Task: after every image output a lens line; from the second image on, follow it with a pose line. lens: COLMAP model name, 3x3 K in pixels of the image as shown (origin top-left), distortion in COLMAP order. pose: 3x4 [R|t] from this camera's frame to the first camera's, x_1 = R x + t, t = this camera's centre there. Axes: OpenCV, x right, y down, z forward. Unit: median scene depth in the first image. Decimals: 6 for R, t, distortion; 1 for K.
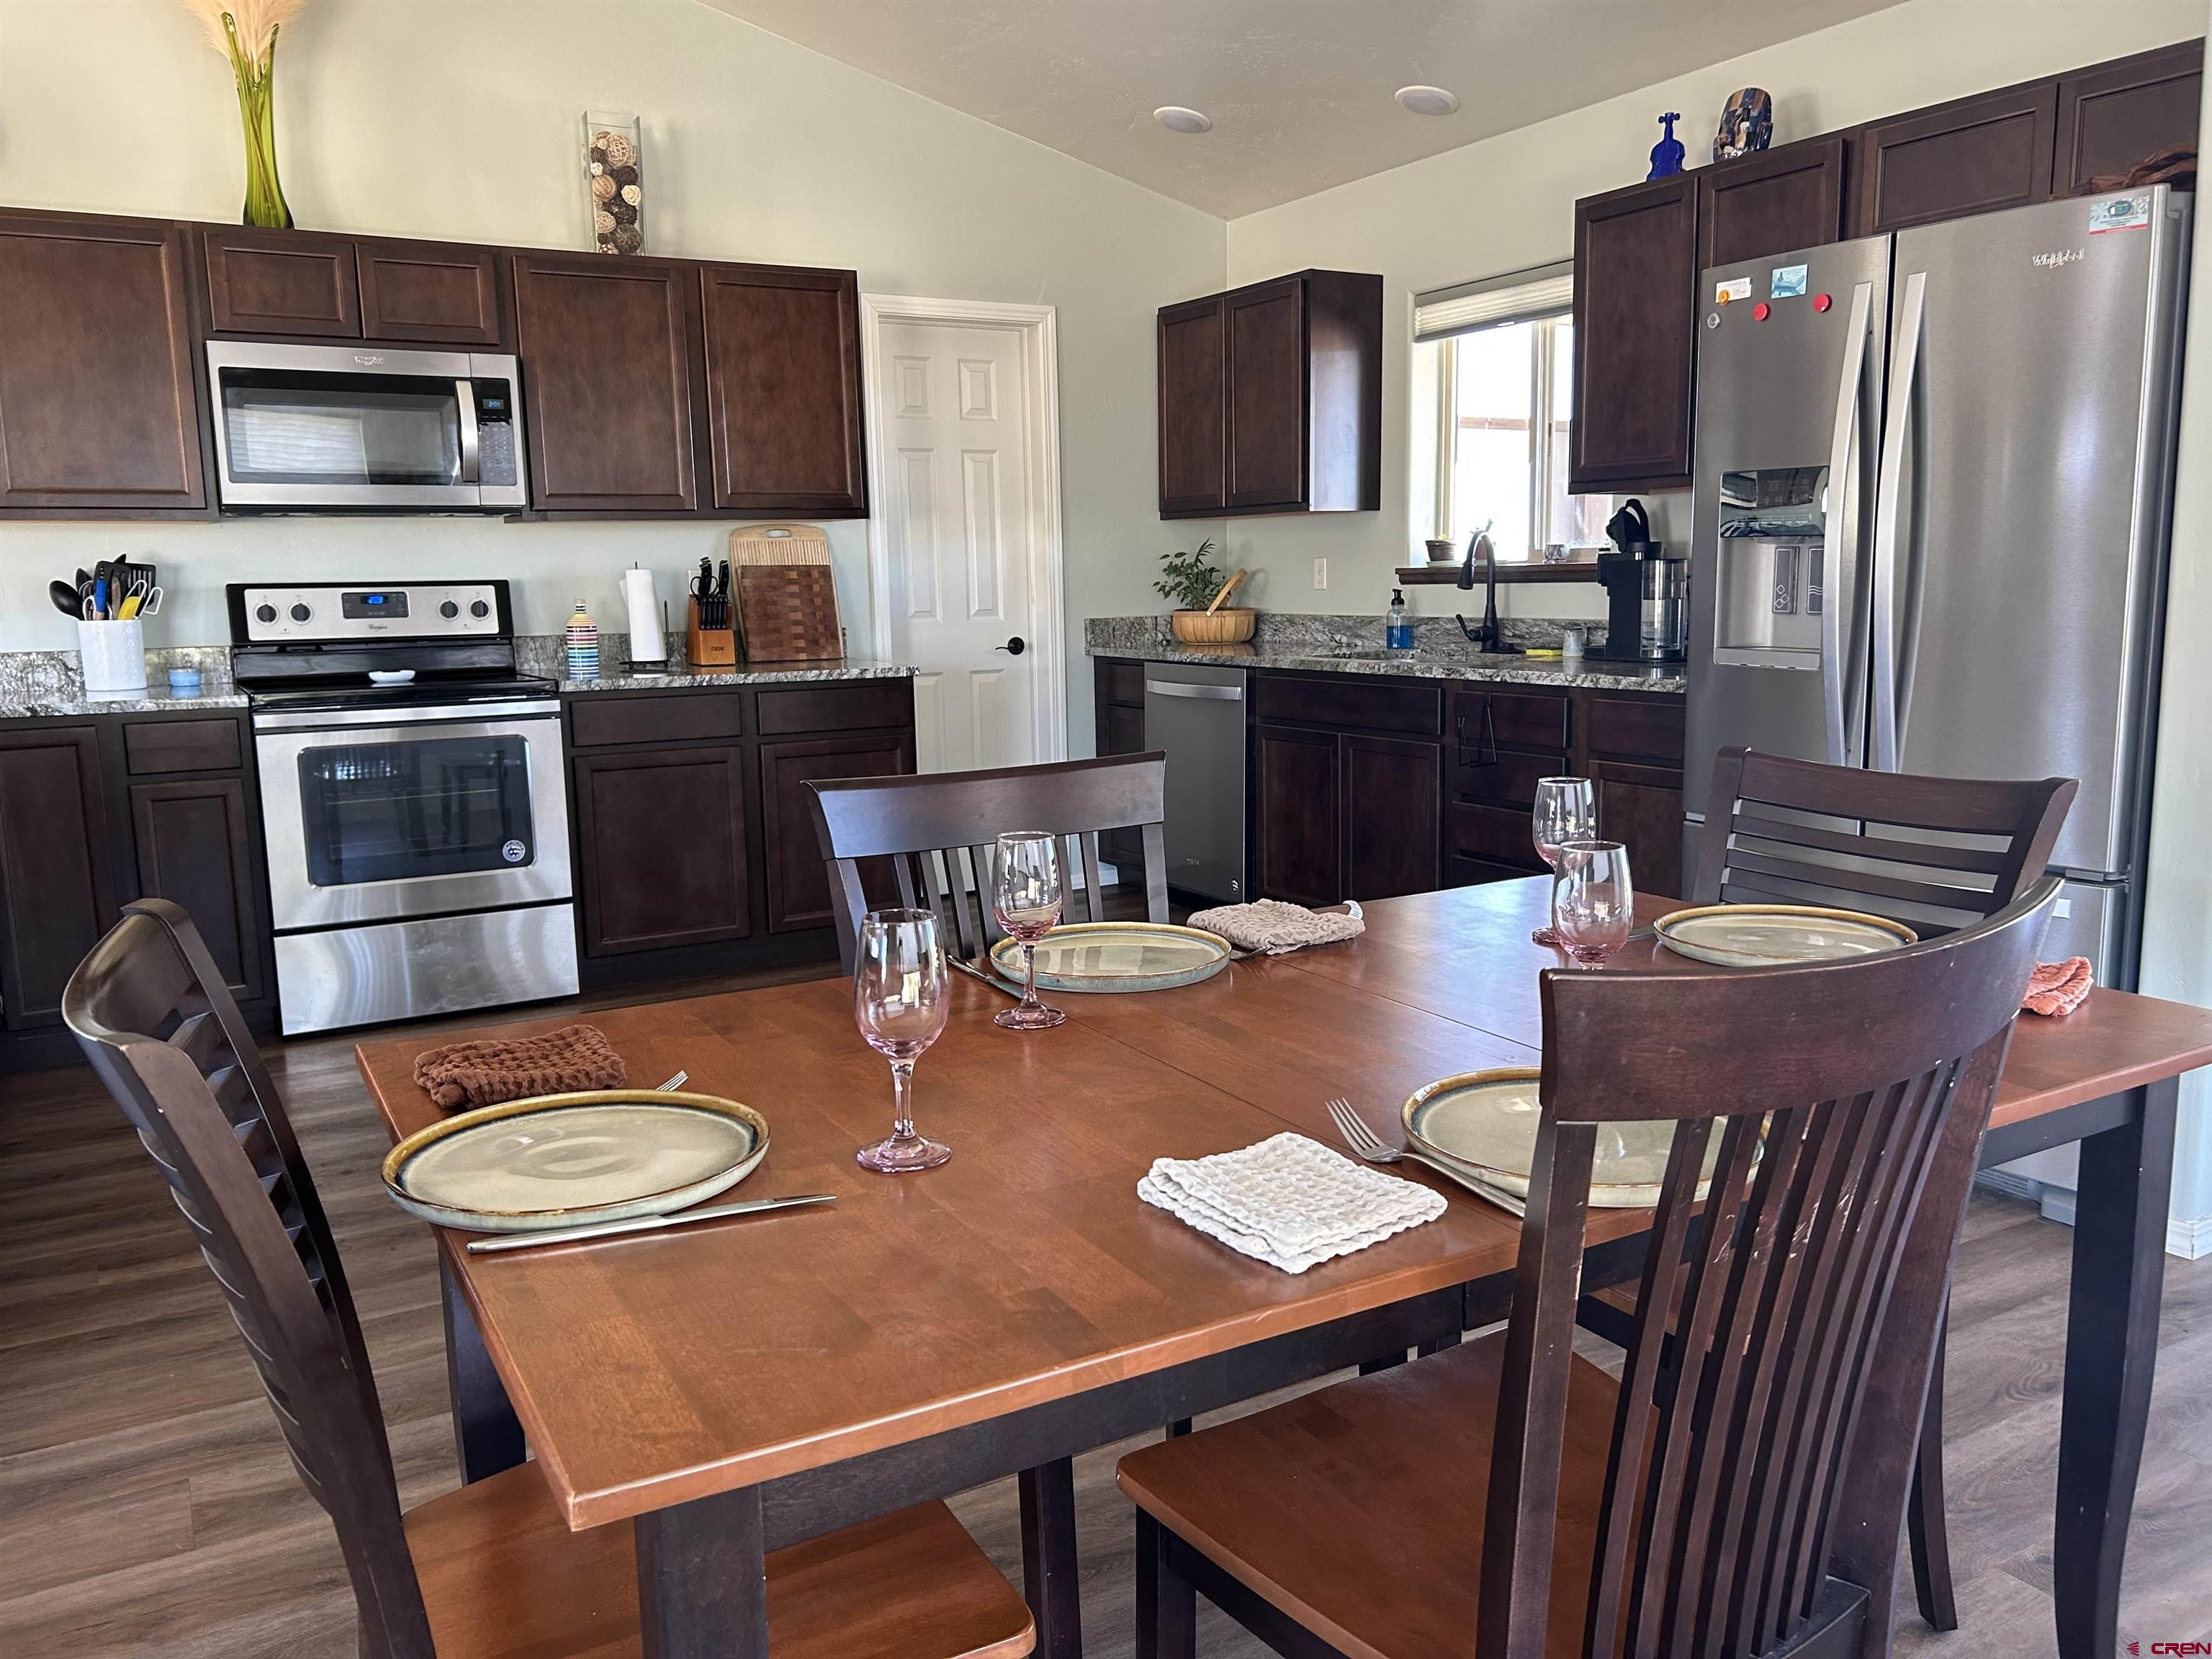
lens RADIAL K [[1673.2, 0, 1116.6], [0, 1673.2, 826.8], [0, 0, 1]] dist [0.055250, -0.082391]
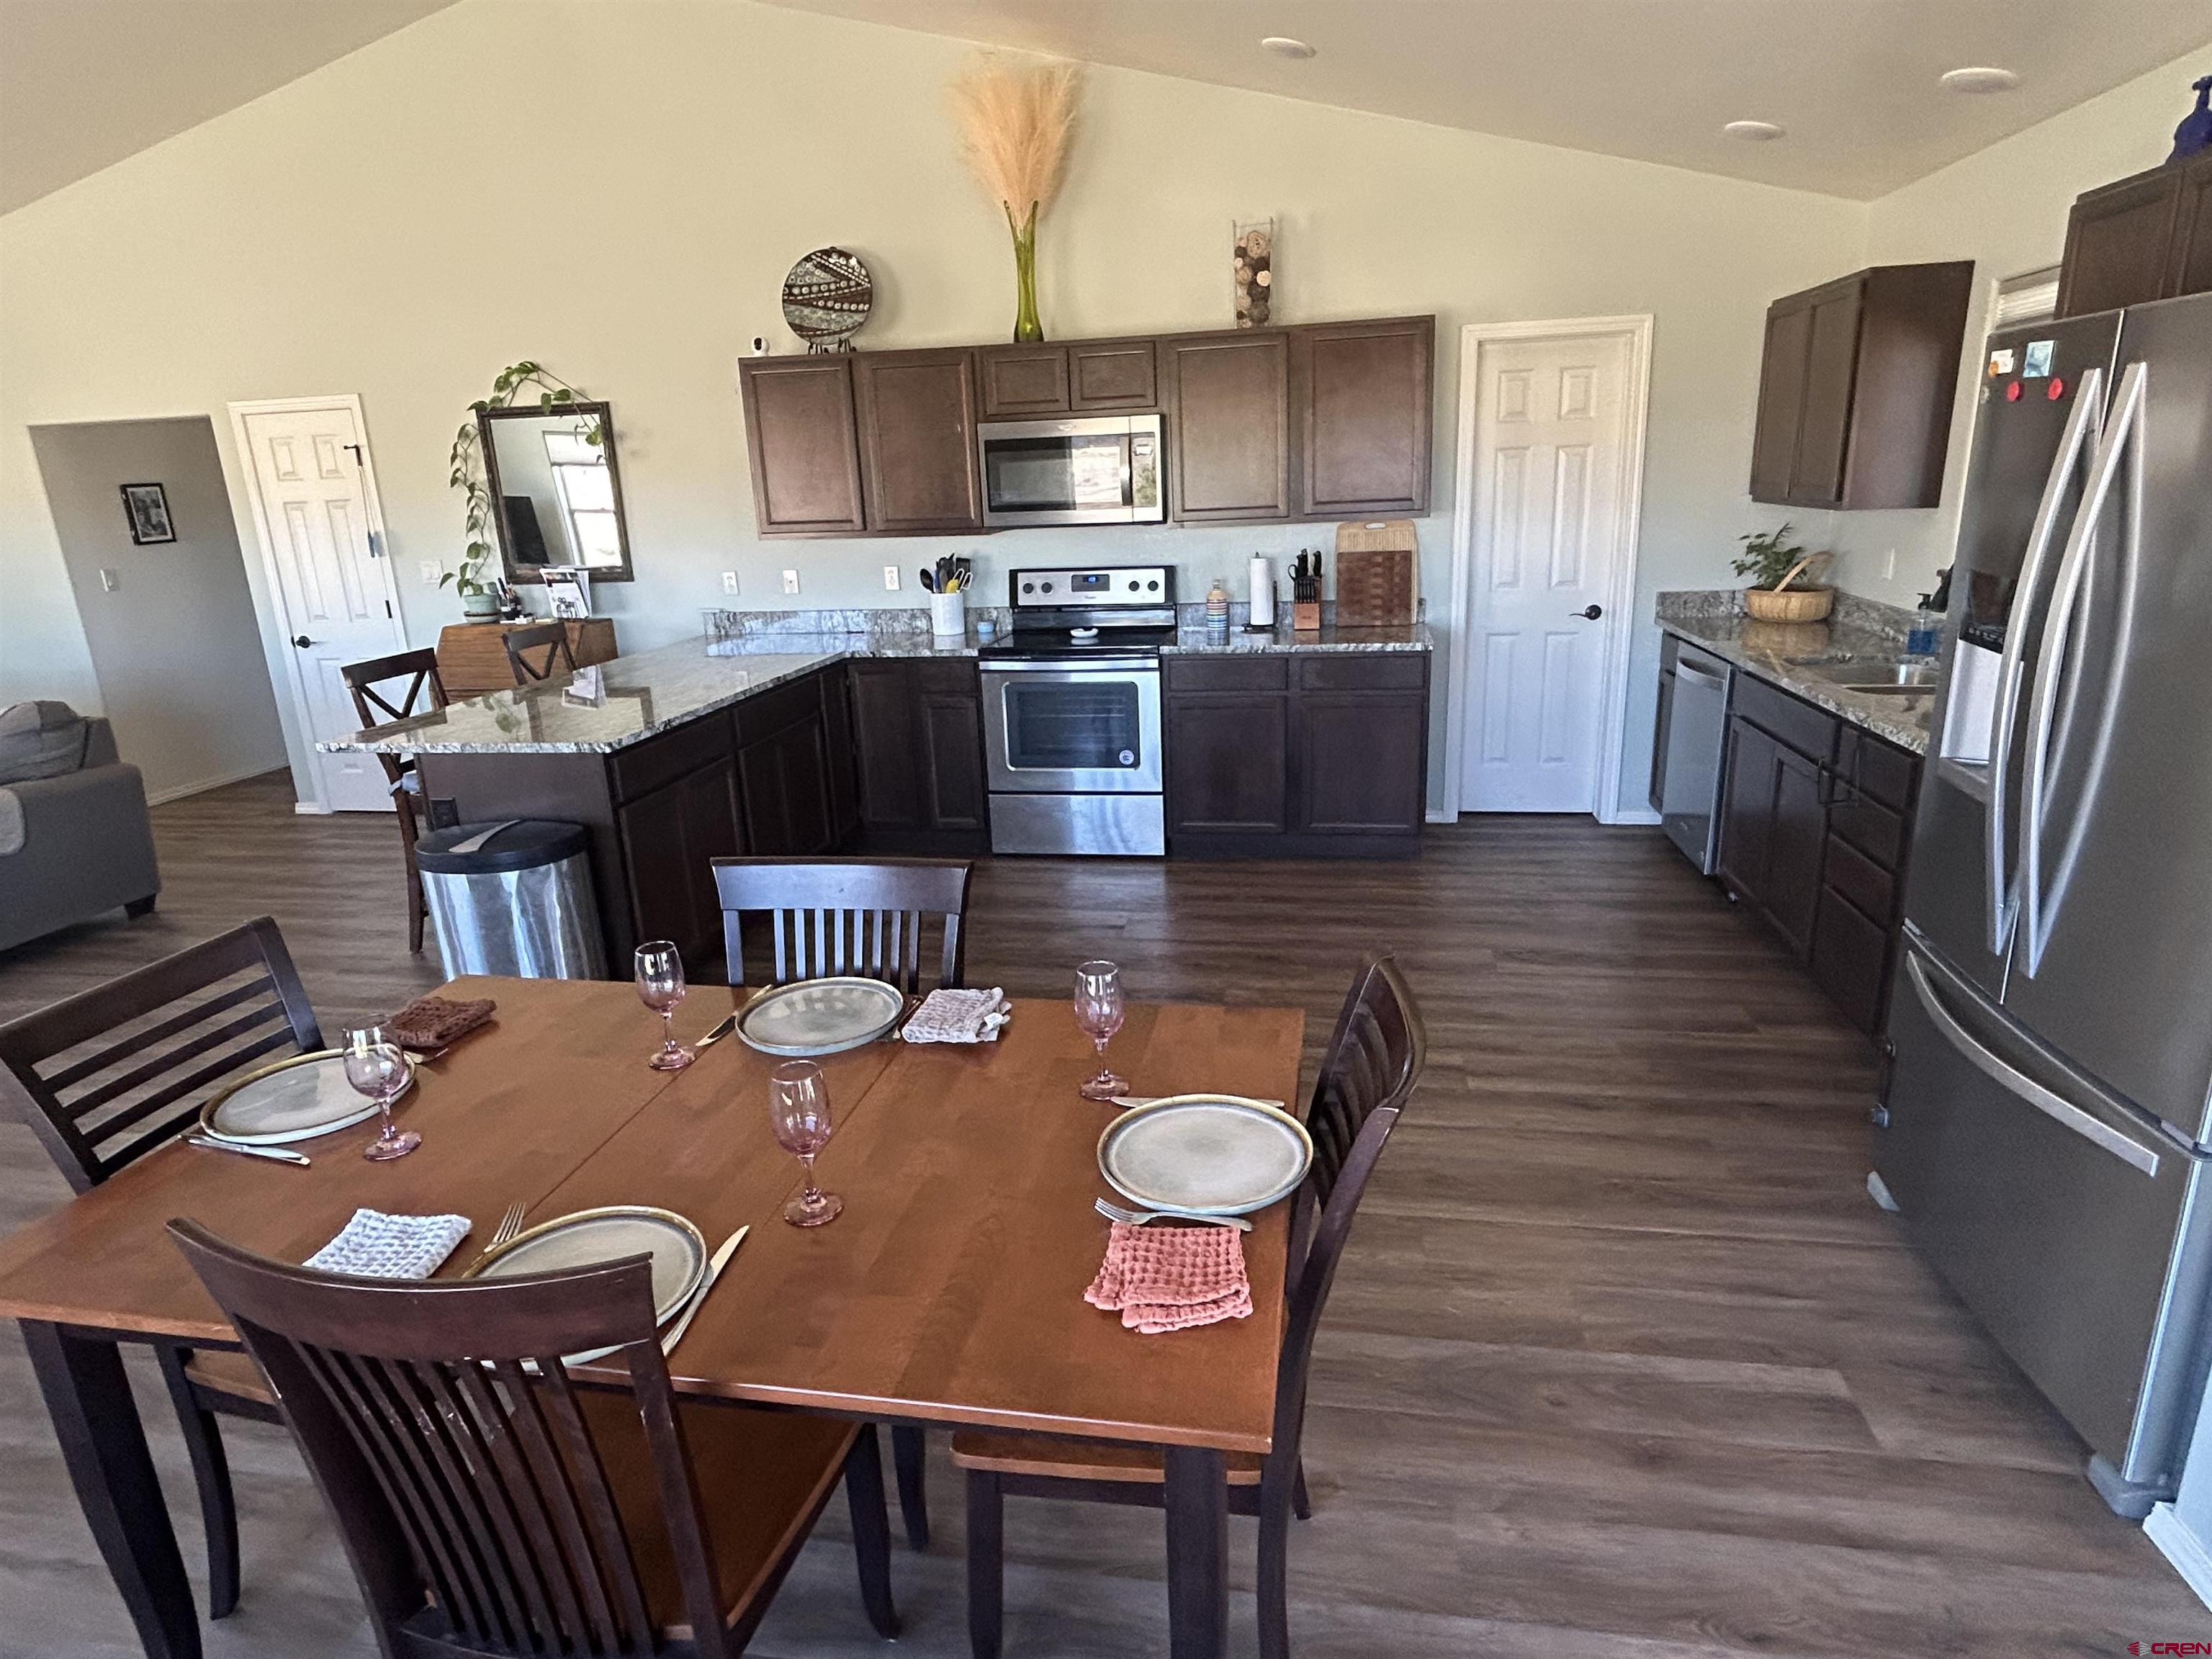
lens RADIAL K [[1245.9, 0, 1112.9], [0, 1245.9, 828.9], [0, 0, 1]] dist [0.001203, -0.000671]
pose [[0.759898, 0.168748, -0.627758, 0.305587], [-0.071257, 0.981522, 0.177587, -0.106795], [0.646125, -0.090215, 0.757881, 0.123511]]
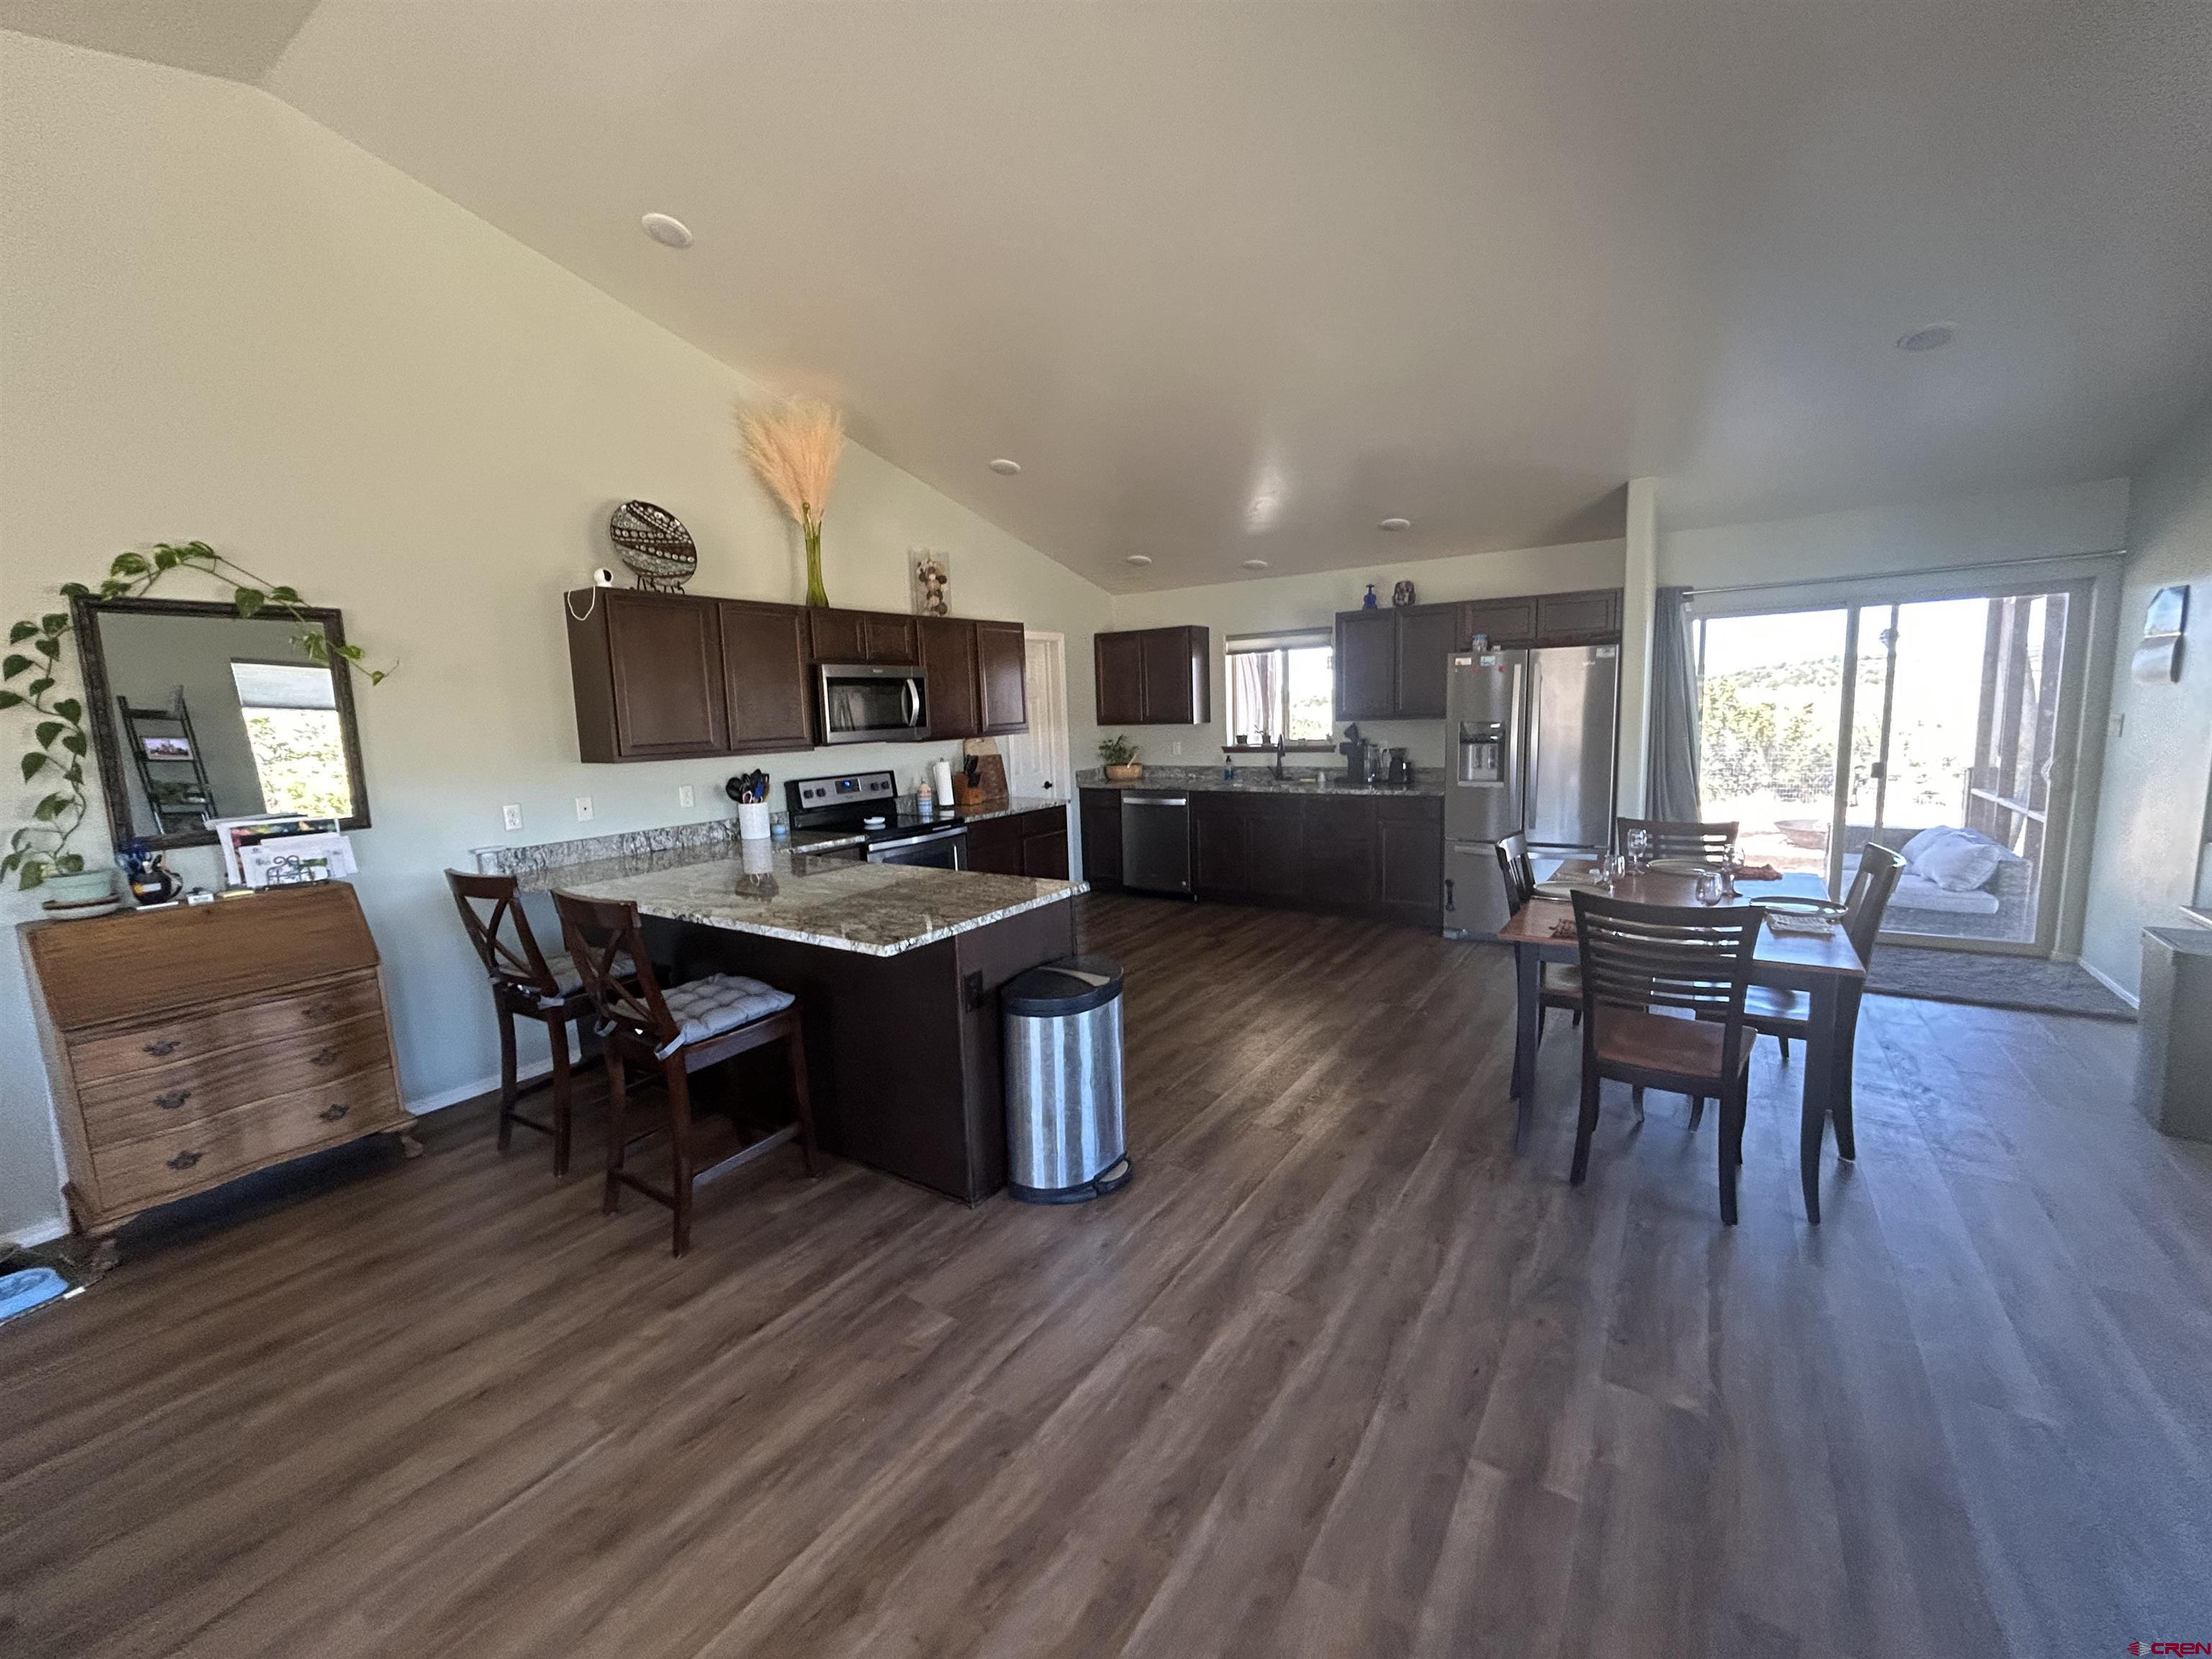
lens RADIAL K [[896.2, 0, 1107.6], [0, 896.2, 824.4], [0, 0, 1]] dist [-0.000655, 0.000043]
pose [[0.901392, -0.071605, 0.427043, -0.579316], [0.084786, 0.996328, -0.011904, -0.043759], [-0.424622, 0.046938, 0.904153, -0.096631]]
